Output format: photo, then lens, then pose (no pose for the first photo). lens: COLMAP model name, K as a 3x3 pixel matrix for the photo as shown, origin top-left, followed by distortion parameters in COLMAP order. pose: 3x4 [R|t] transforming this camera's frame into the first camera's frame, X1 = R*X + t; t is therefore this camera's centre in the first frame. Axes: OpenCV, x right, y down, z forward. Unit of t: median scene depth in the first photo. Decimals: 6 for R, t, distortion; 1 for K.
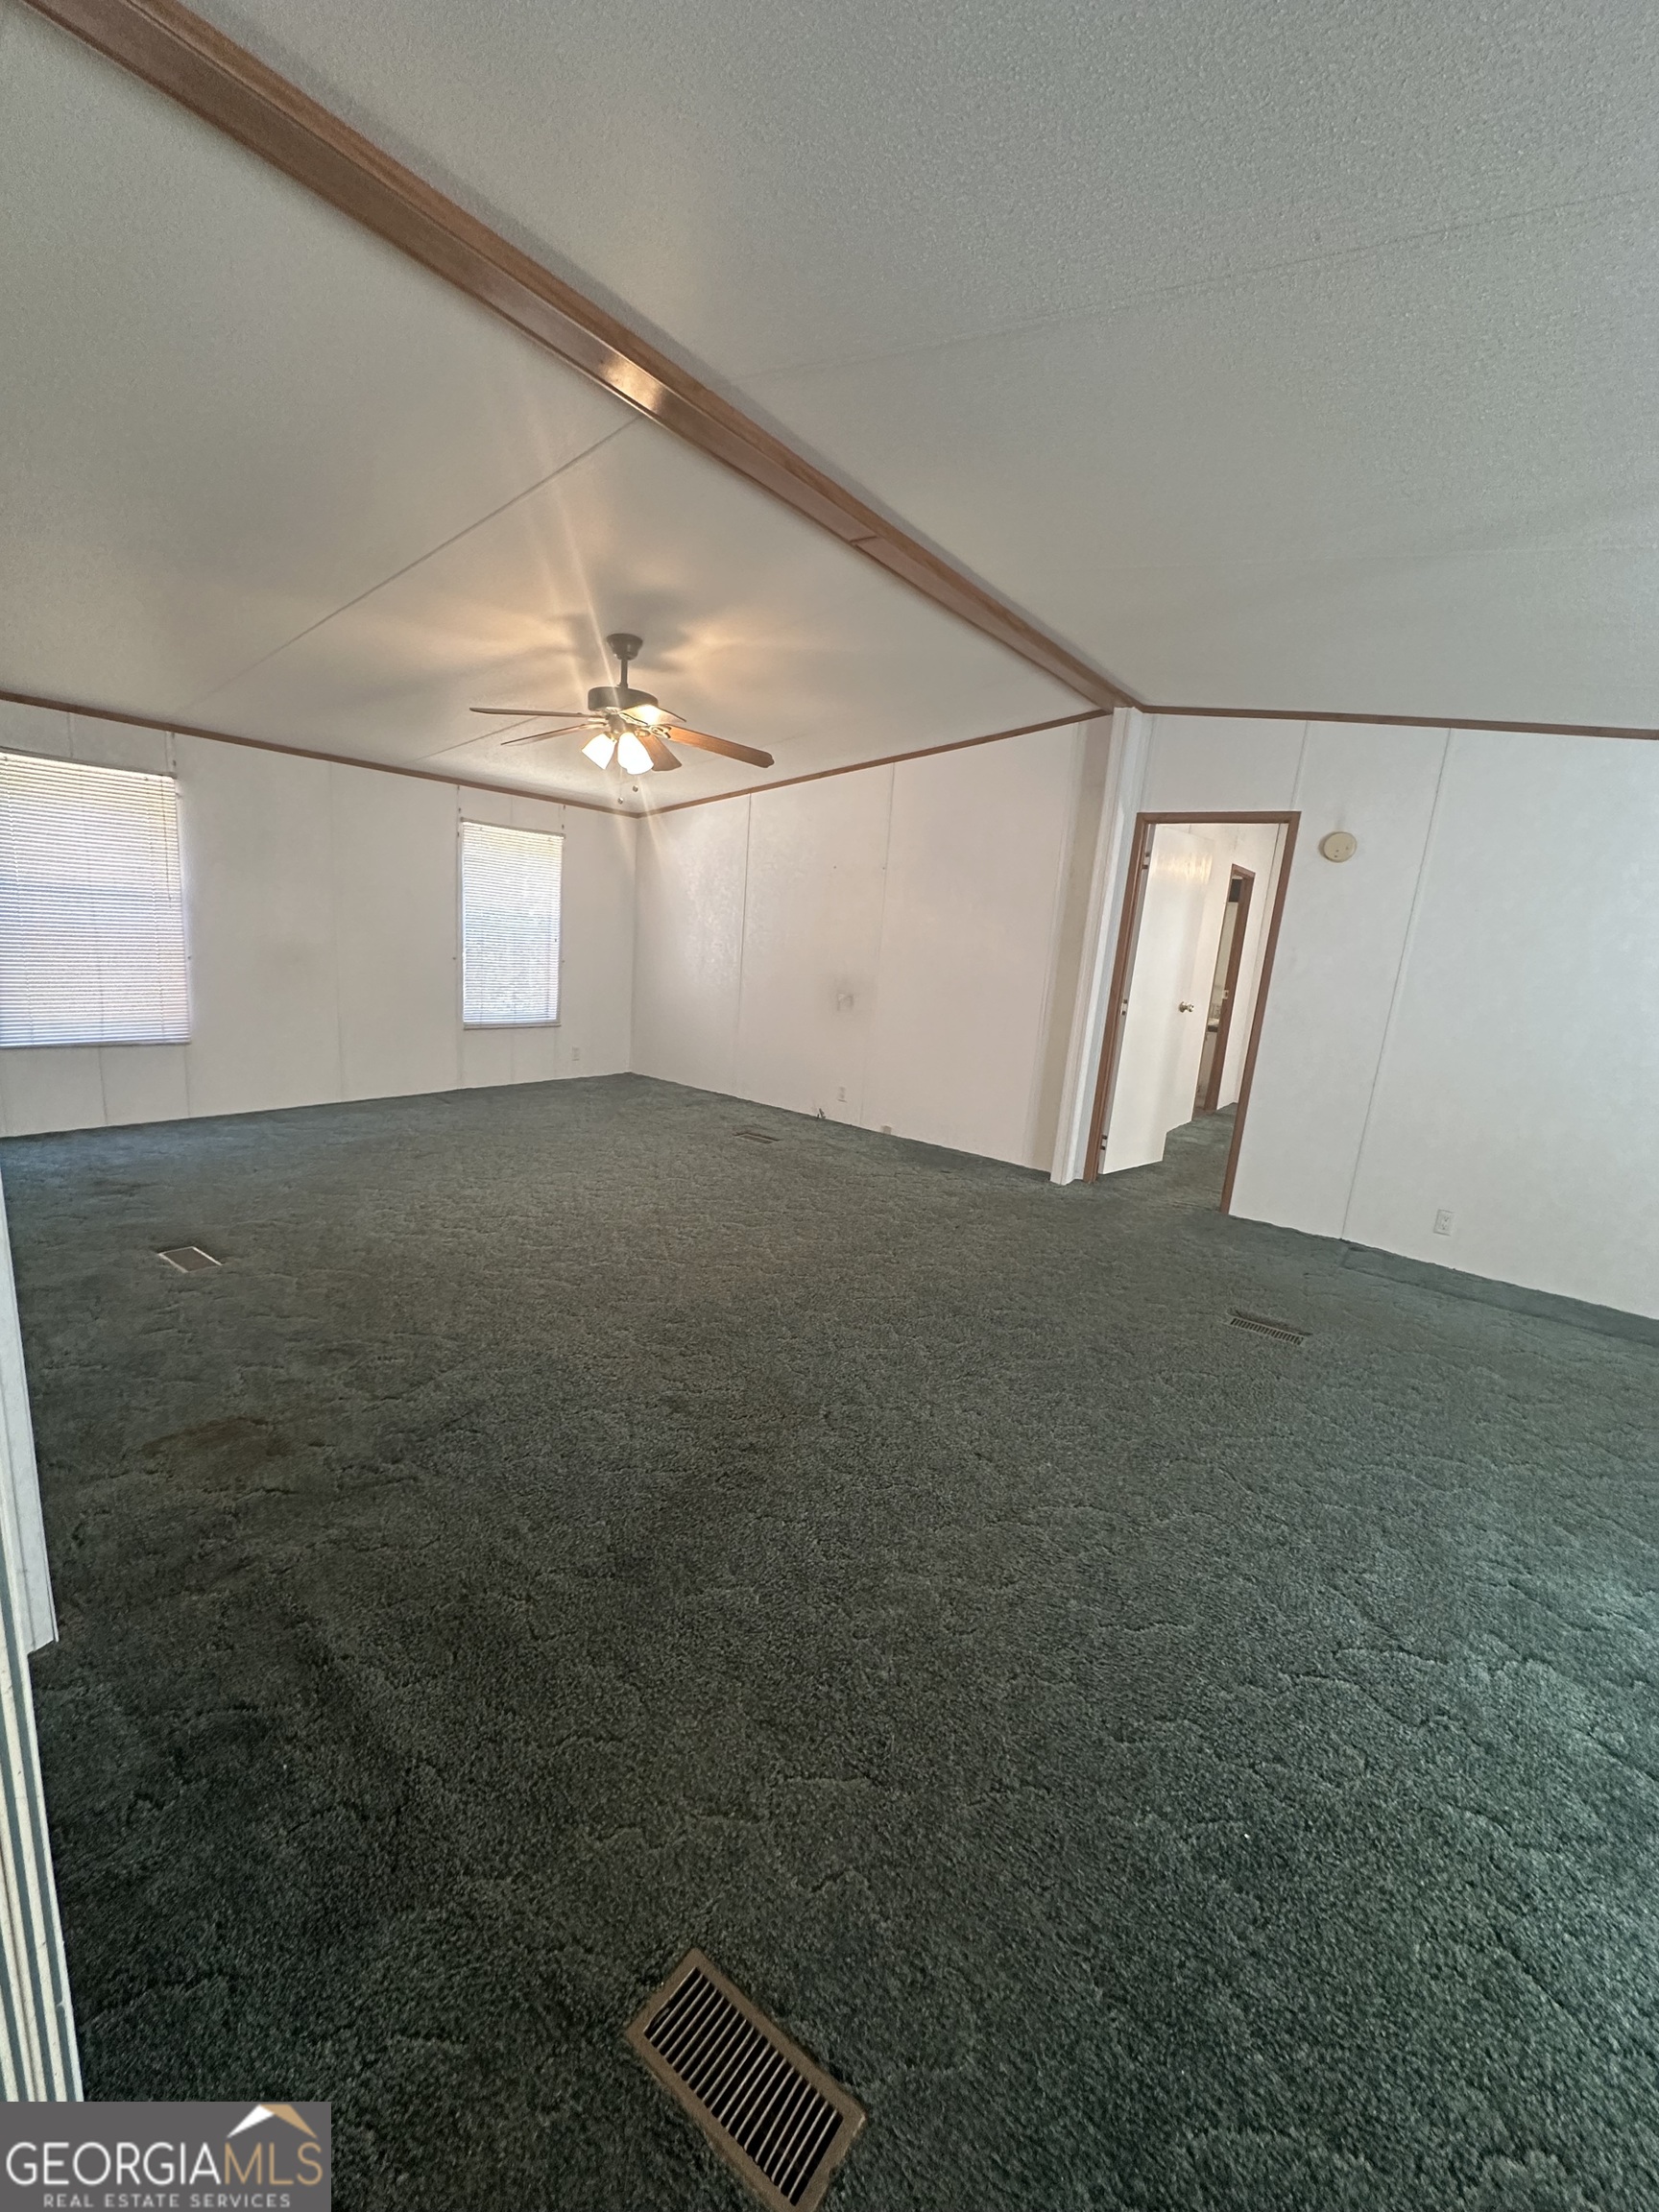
lens RADIAL K [[892.4, 0, 815.5], [0, 892.4, 1100.6], [0, 0, 1]] dist [-0.004647, 0.001157]
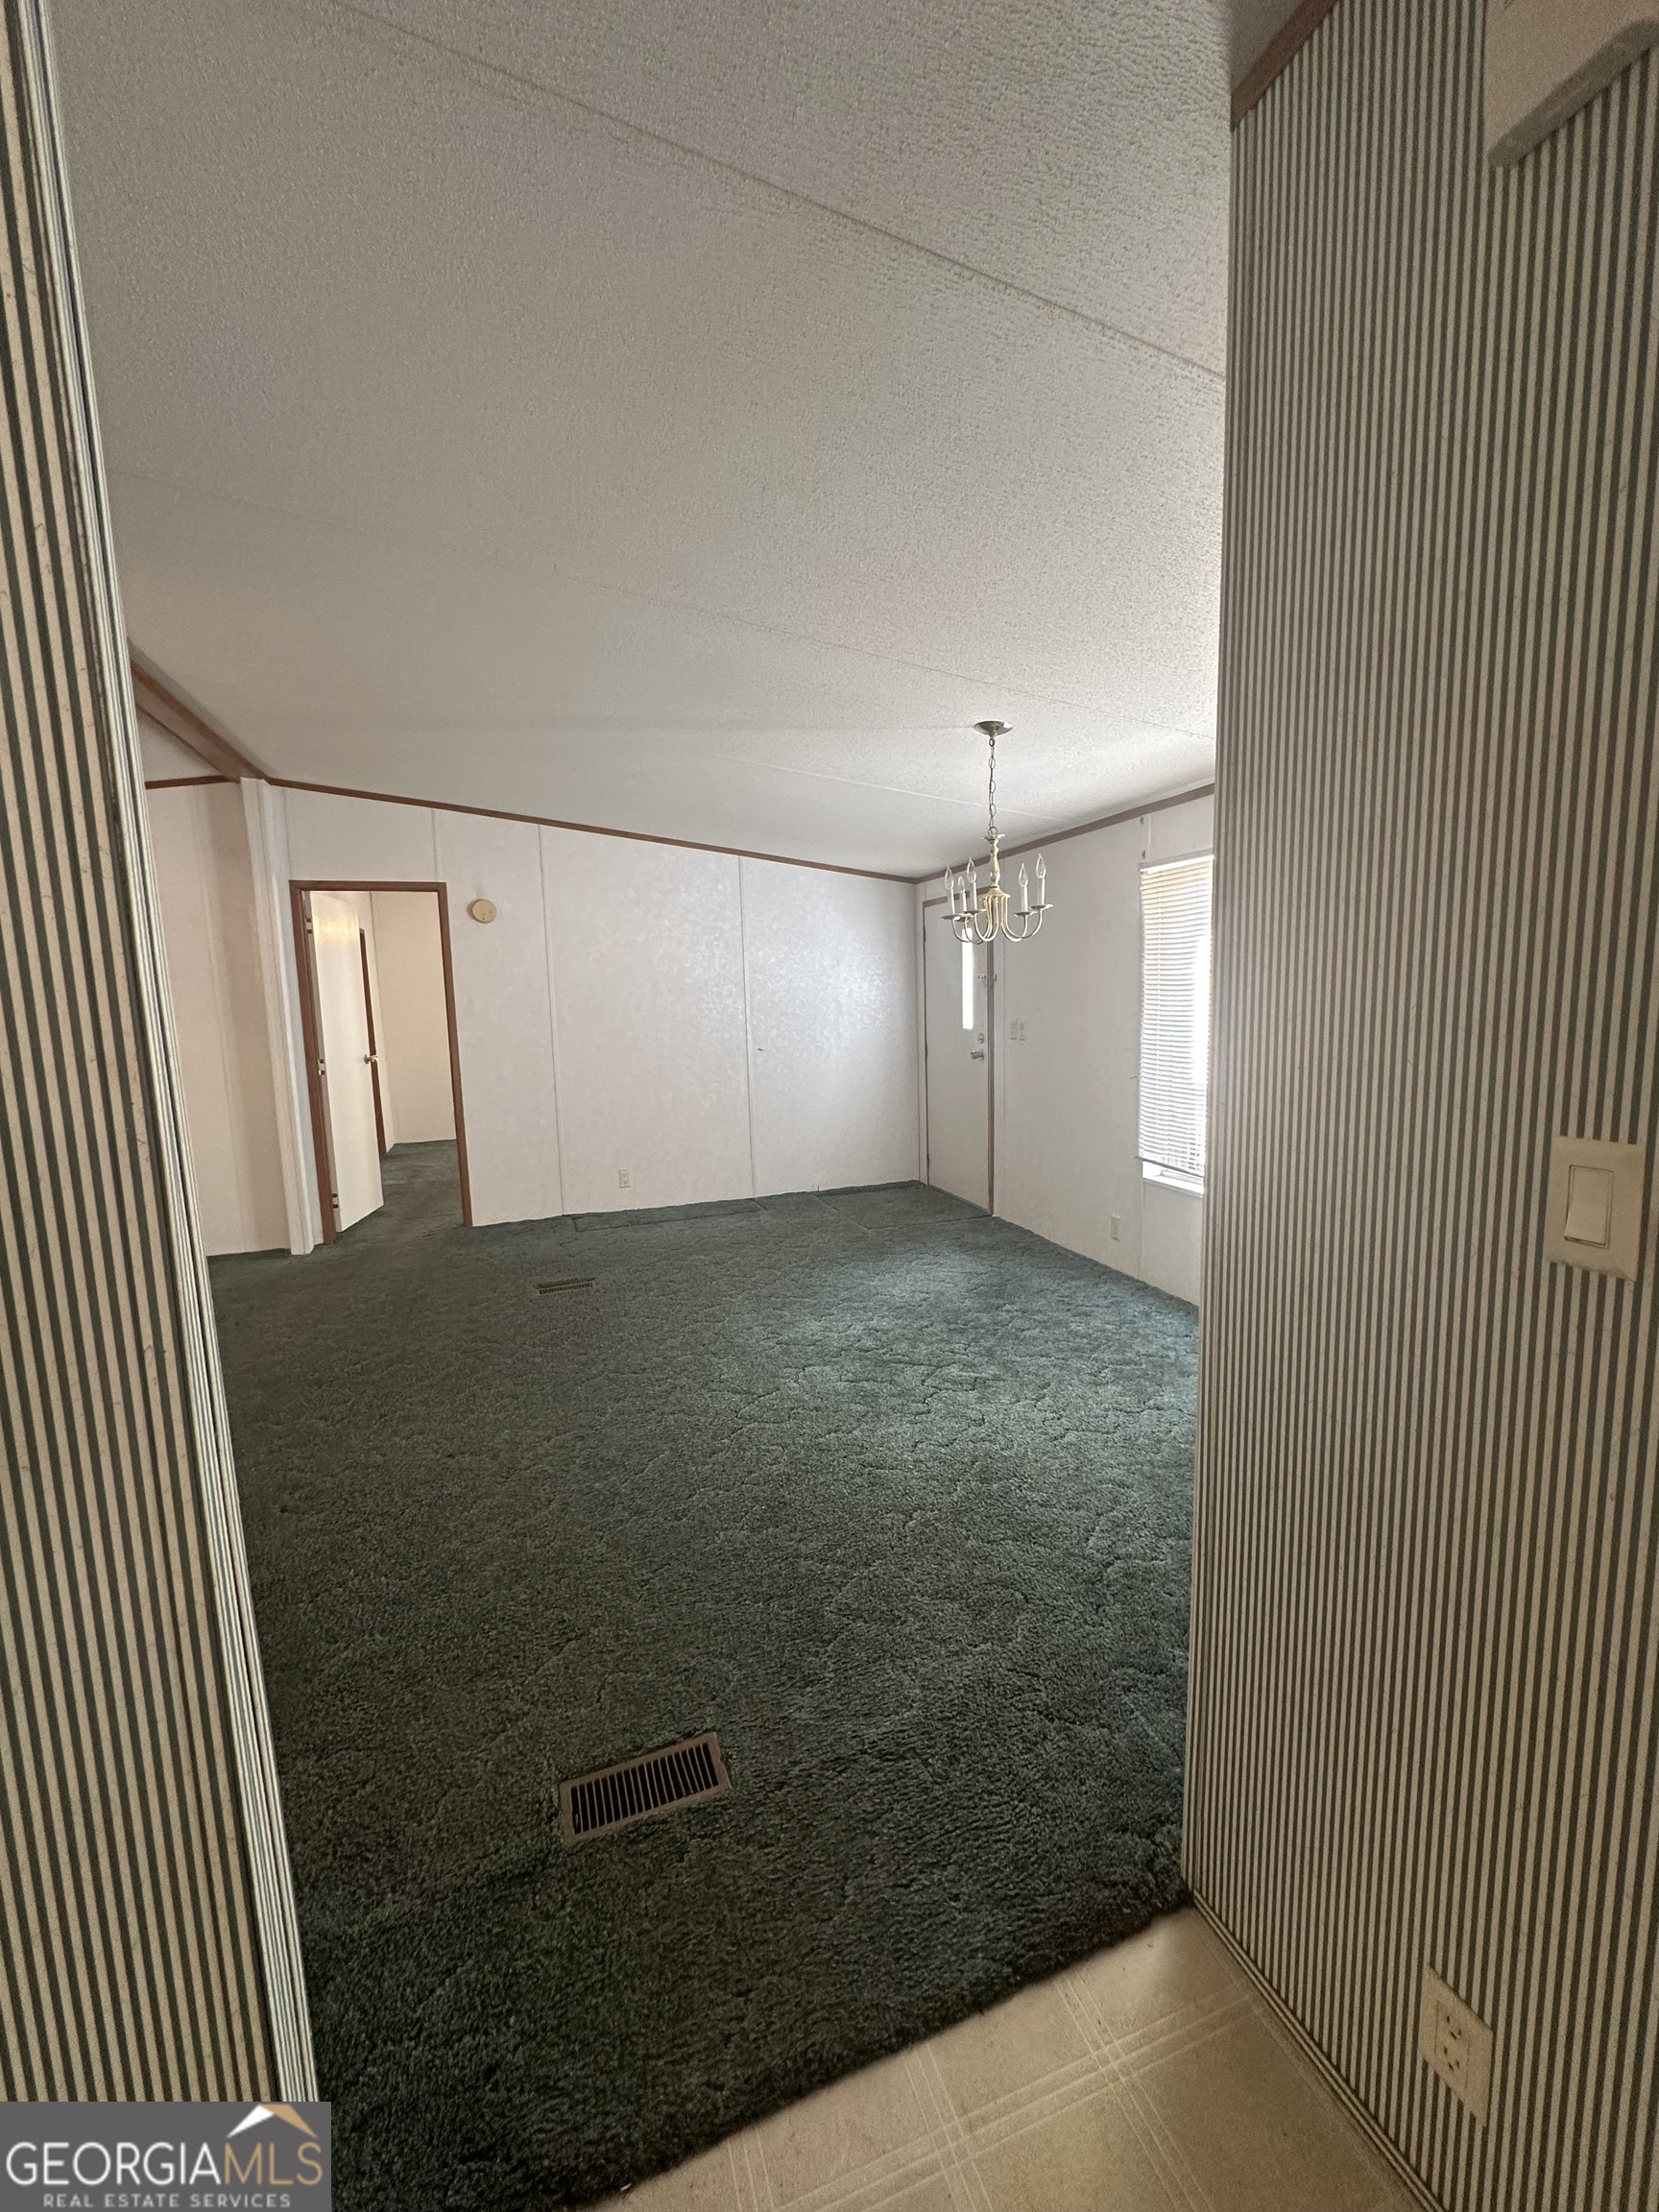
lens RADIAL K [[892.4, 0, 842.7], [0, 892.4, 1105.0], [0, 0, 1]] dist [-0.004647, 0.001157]
pose [[0.527355, -0.195785, 0.826780, -0.302395], [0.234170, 0.968892, 0.080074, -0.007086], [-0.816738, 0.151379, 0.556797, -0.080959]]
